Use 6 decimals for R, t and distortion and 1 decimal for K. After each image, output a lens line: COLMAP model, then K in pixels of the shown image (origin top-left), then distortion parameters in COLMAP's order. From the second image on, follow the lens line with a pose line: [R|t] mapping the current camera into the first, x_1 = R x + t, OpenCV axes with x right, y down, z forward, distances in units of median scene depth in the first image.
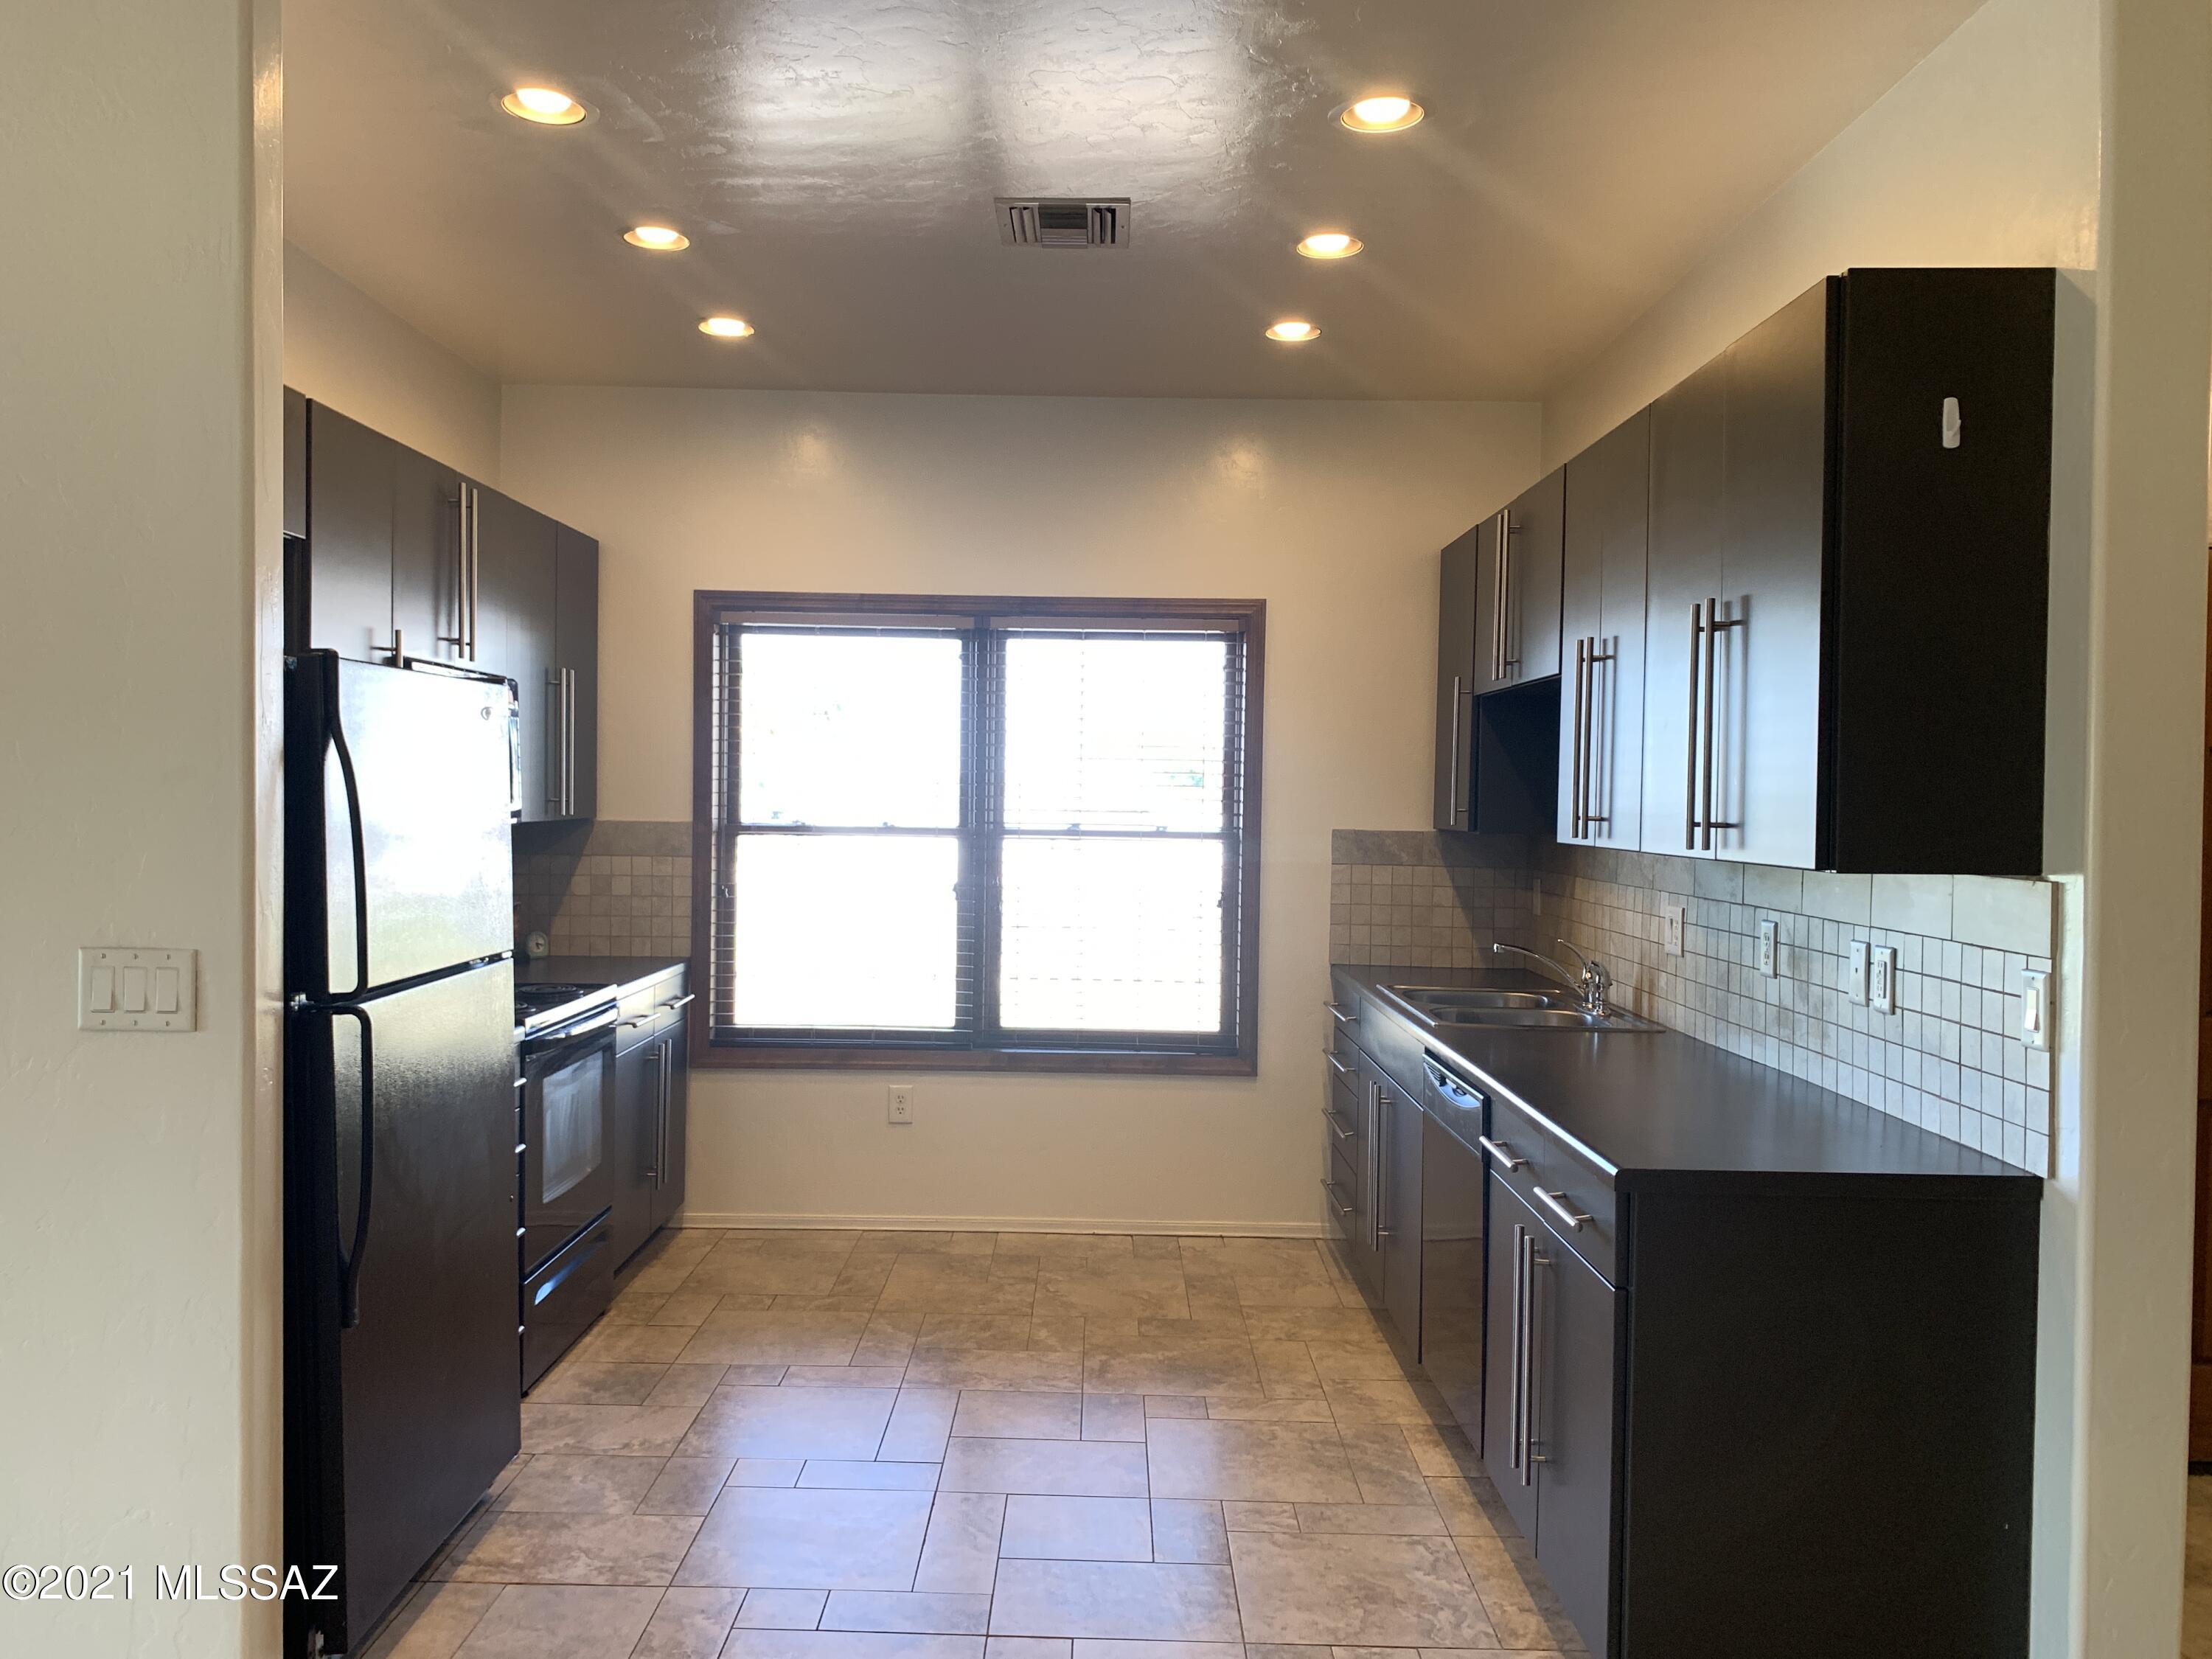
lens RADIAL K [[1678.0, 0, 1077.1], [0, 1678.0, 830.9], [0, 0, 1]] dist [0.059038, -0.095759]
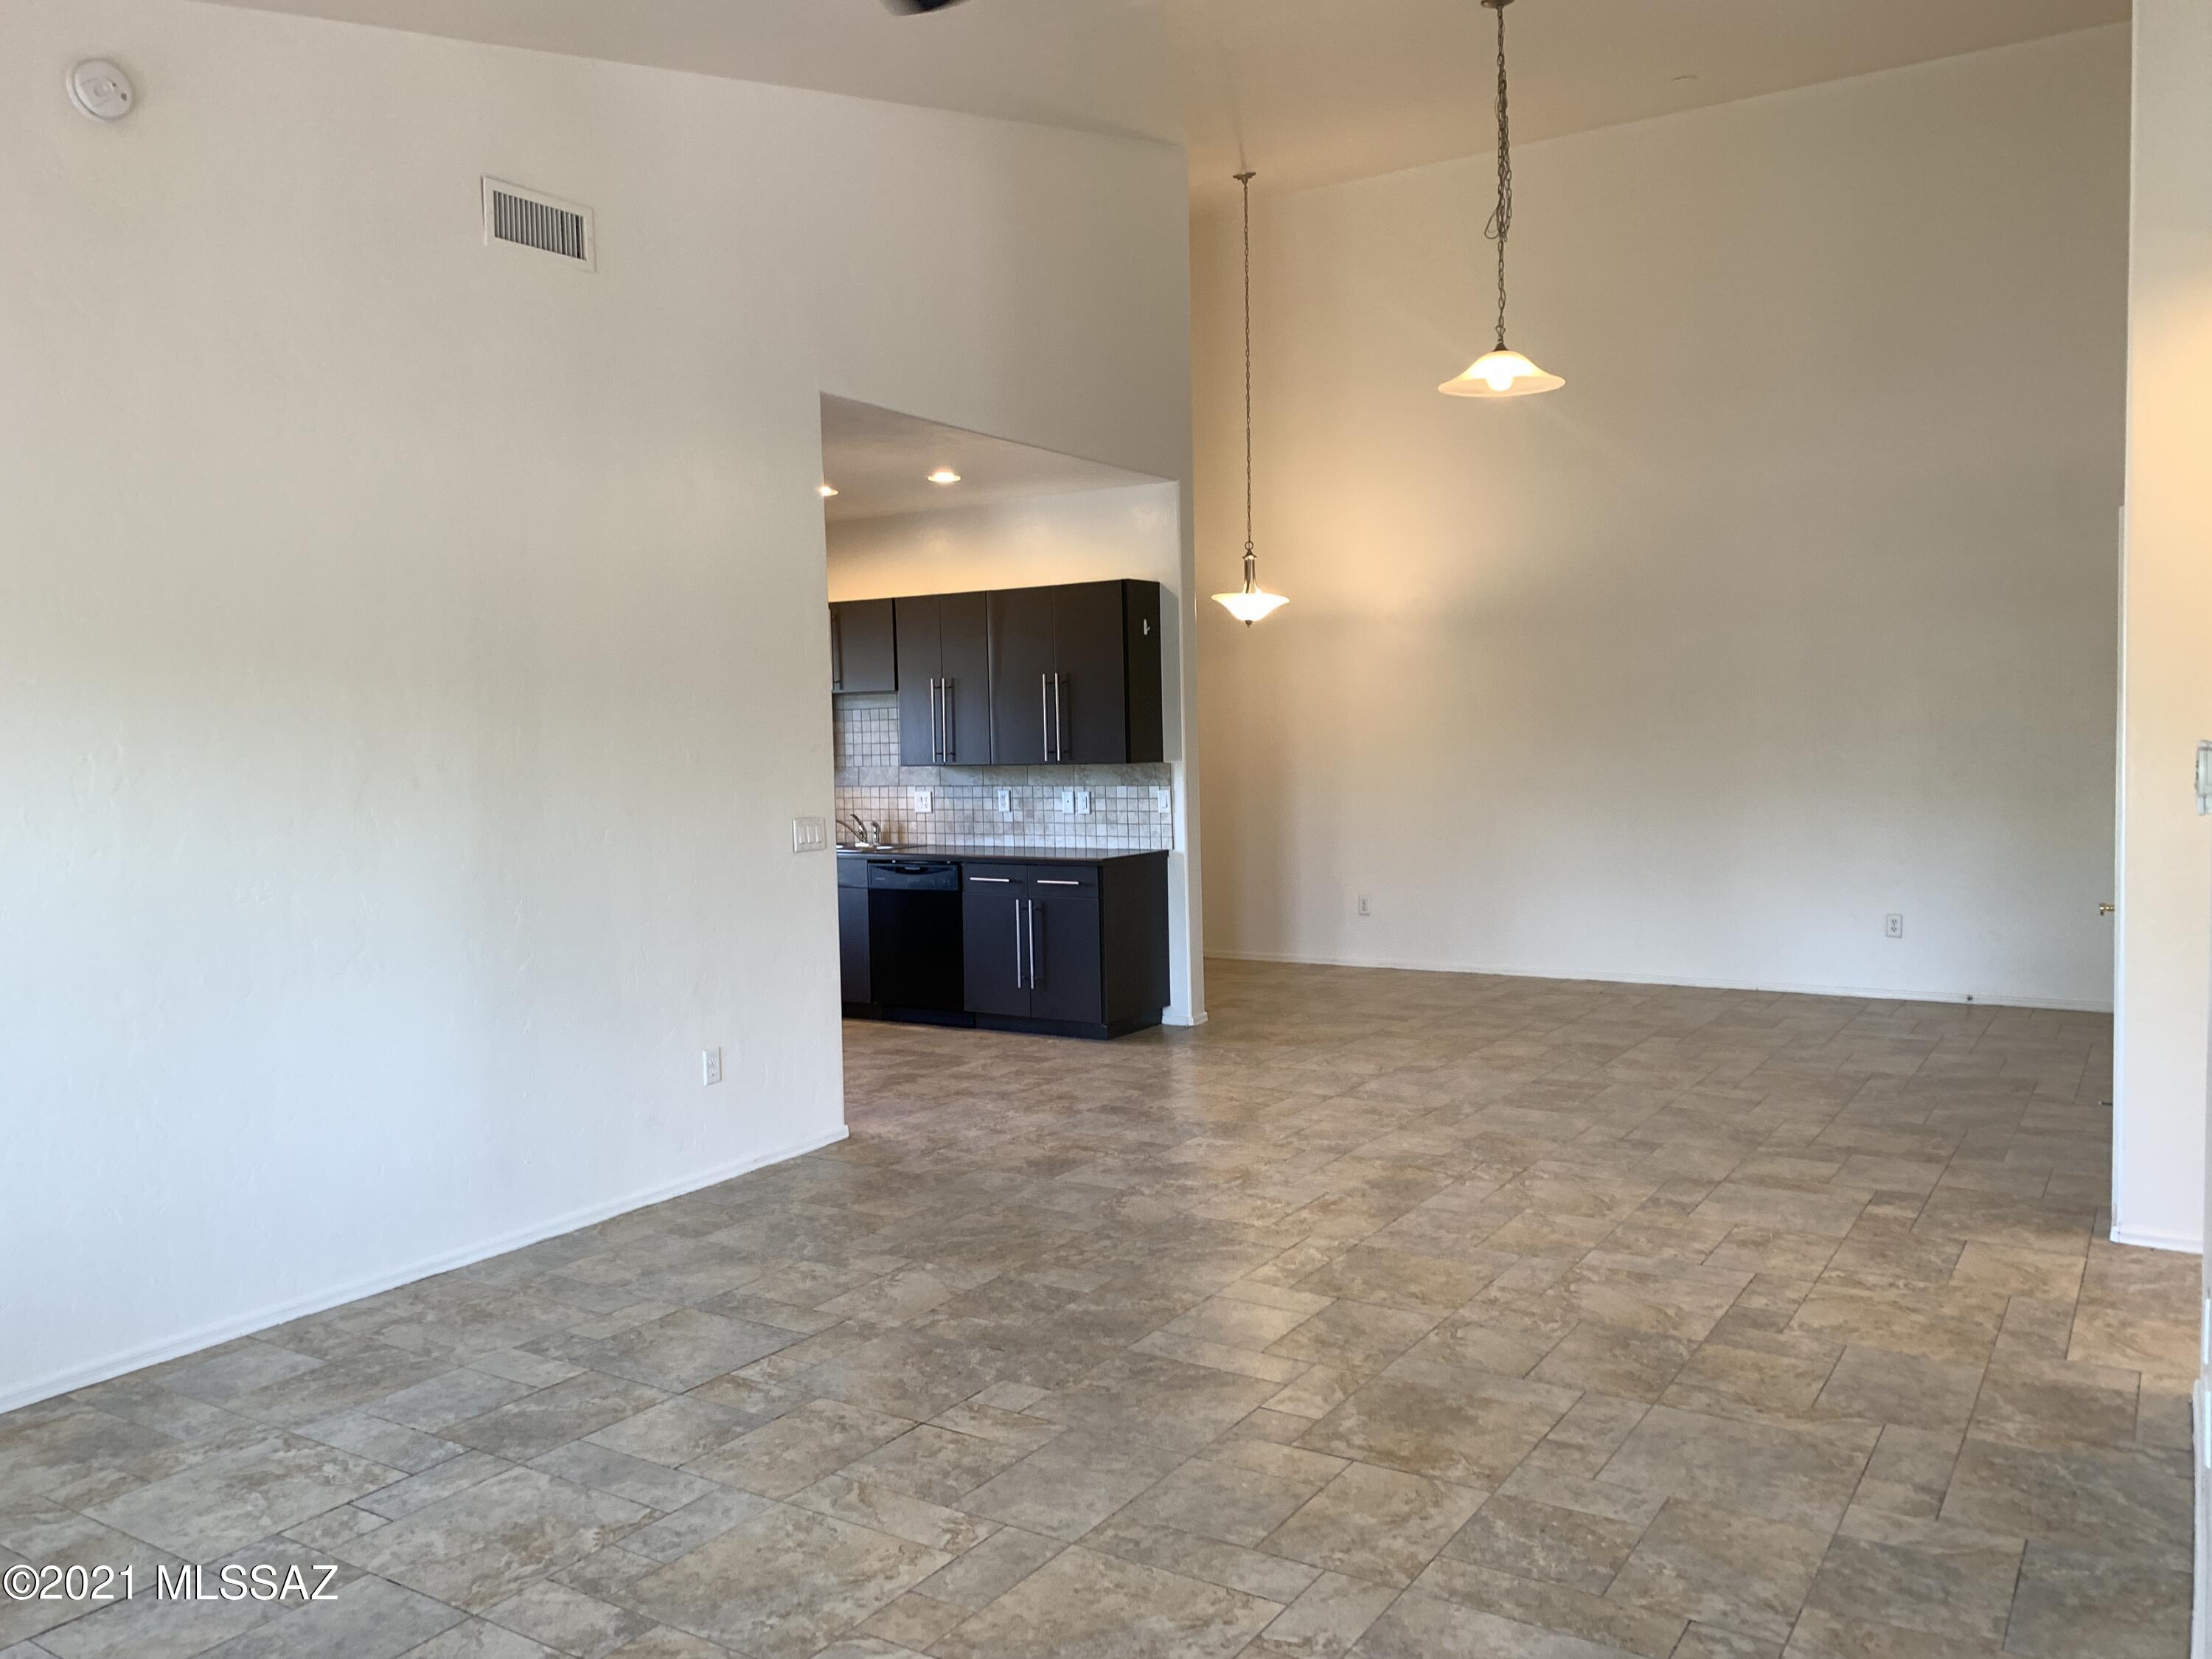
lens RADIAL K [[1668.9, 0, 1097.6], [0, 1668.9, 838.9], [0, 0, 1]] dist [0.032640, -0.047796]
pose [[0.535466, -0.077936, 0.840953, -1.182210], [0.047939, 0.996932, 0.061867, -0.016417], [-0.843195, 0.007187, 0.537559, -0.346568]]
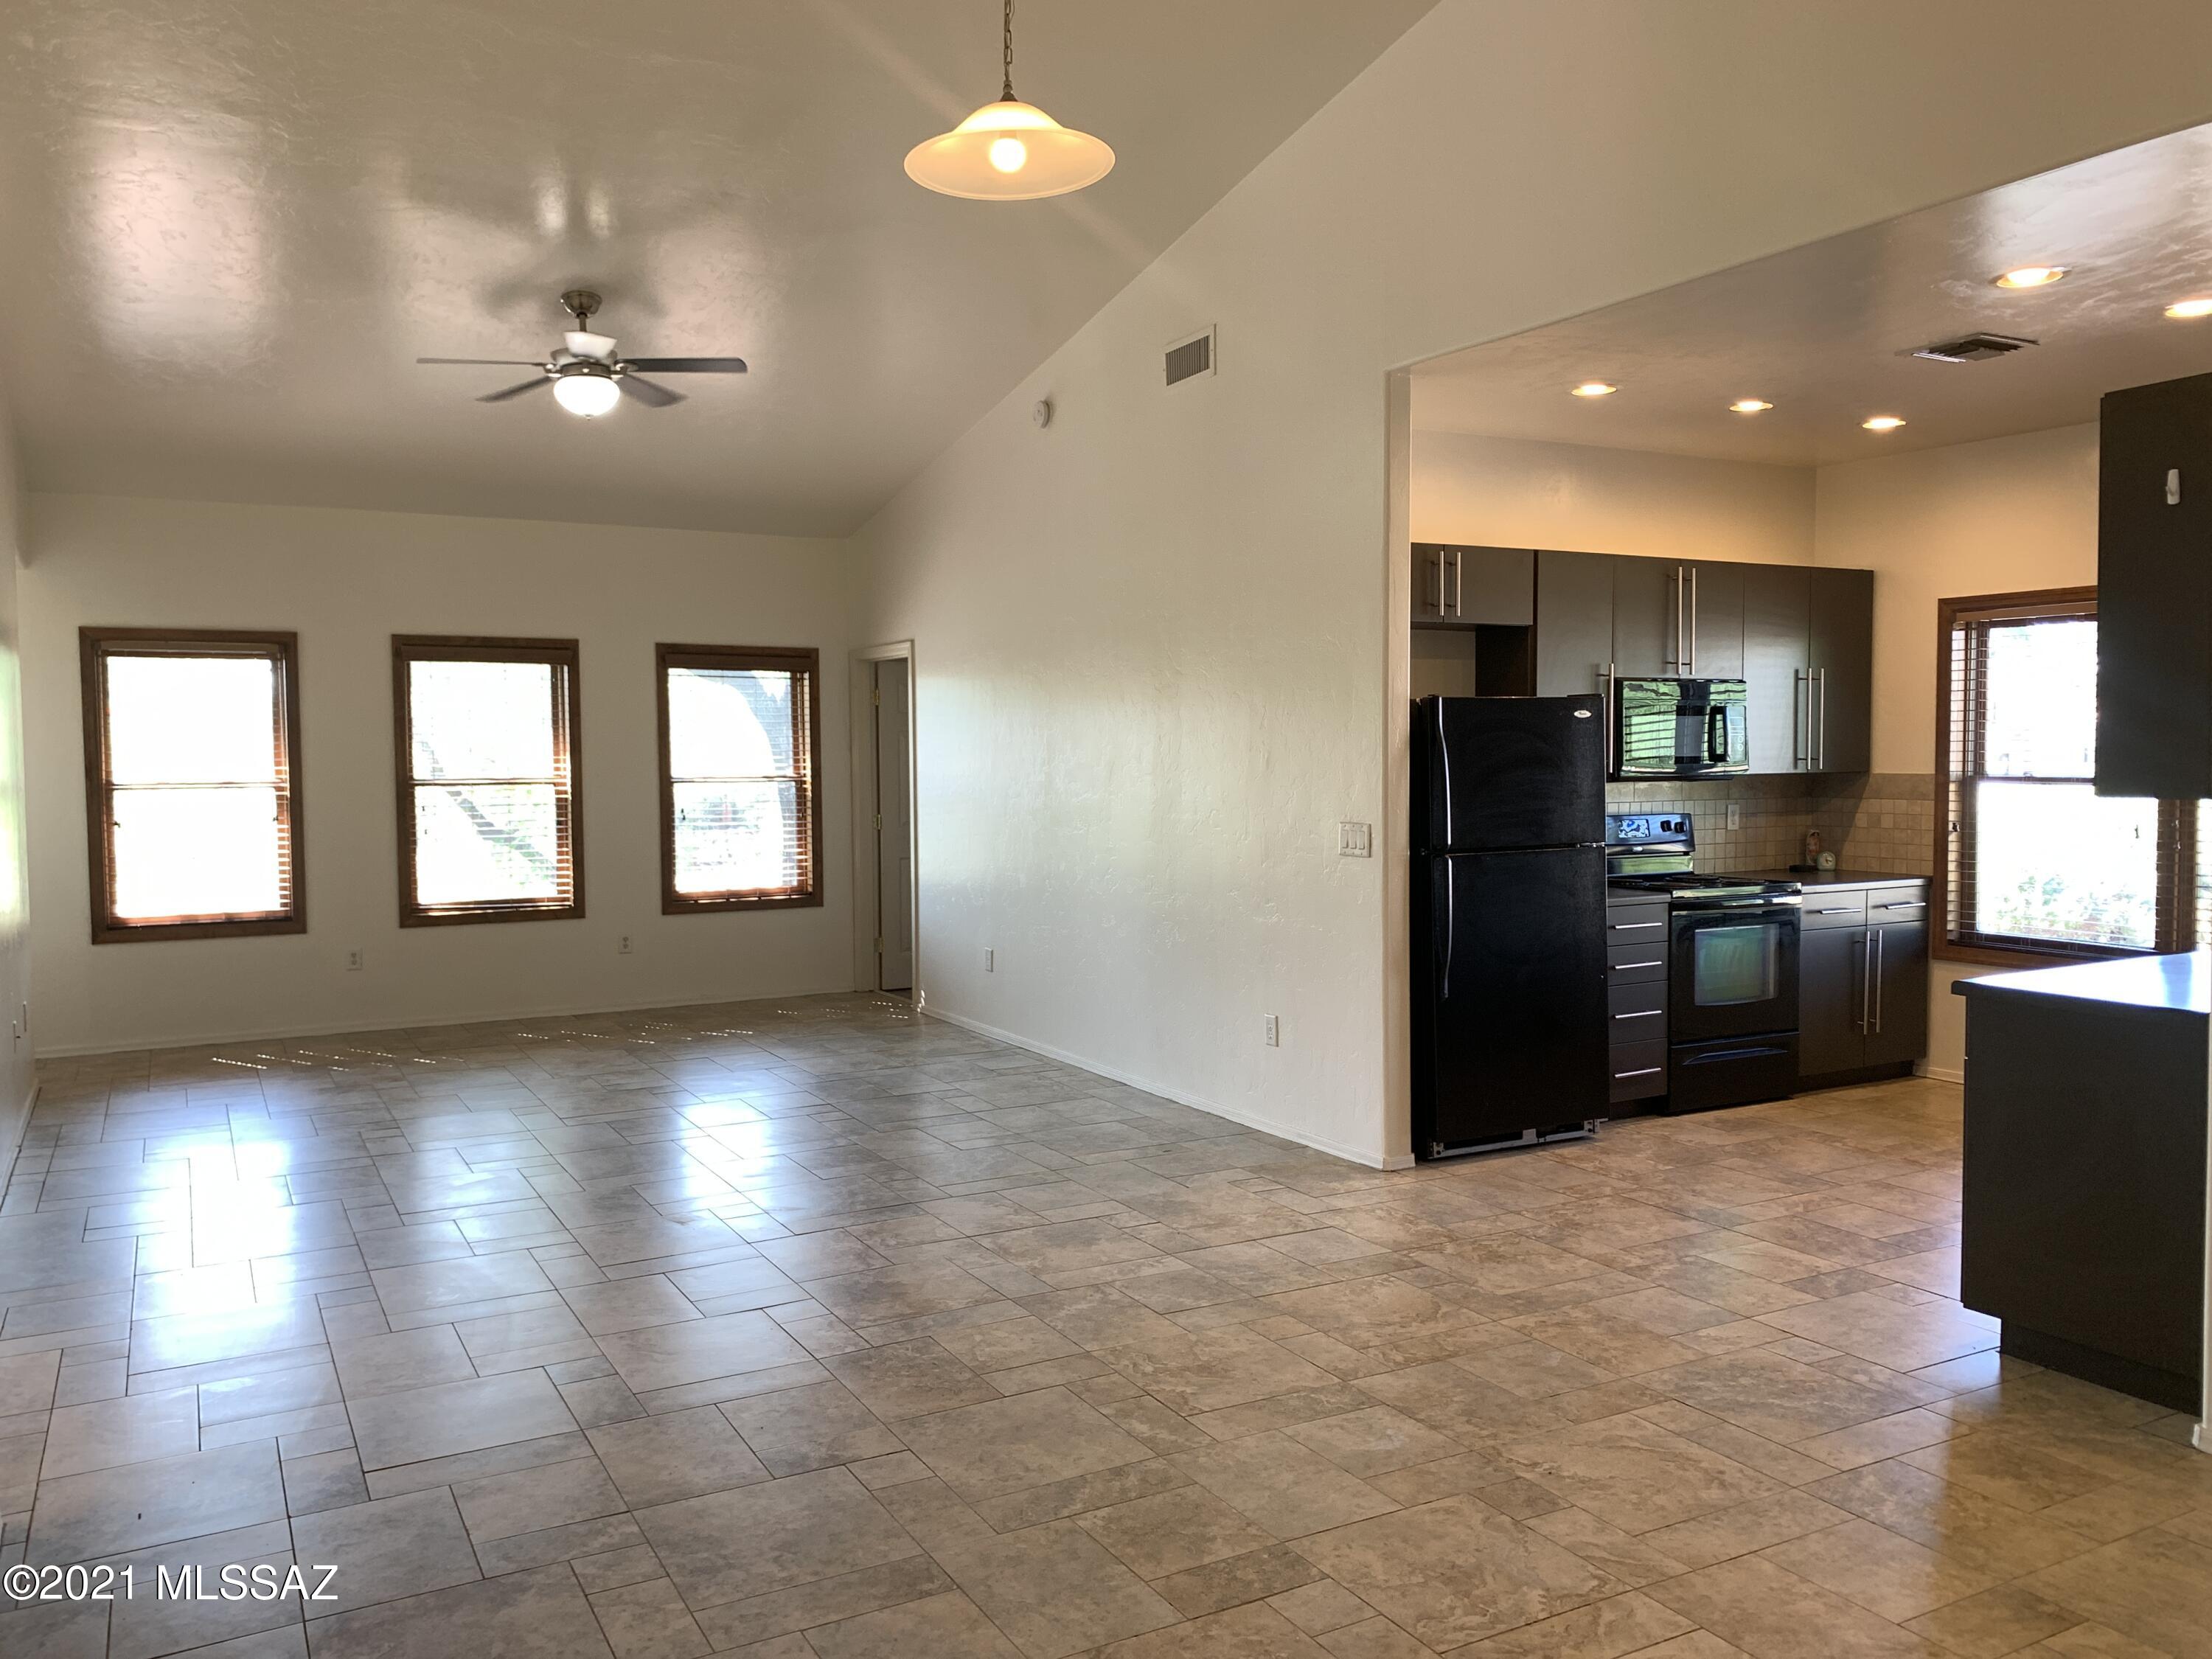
lens RADIAL K [[1686.2, 0, 1090.4], [0, 1686.2, 834.6], [0, 0, 1]] dist [0.025617, -0.032113]
pose [[0.485140, 0.025886, -0.874053, 0.688890], [-0.004059, 0.999618, 0.027352, 0.009653], [0.874427, -0.009722, 0.485060, -0.262061]]
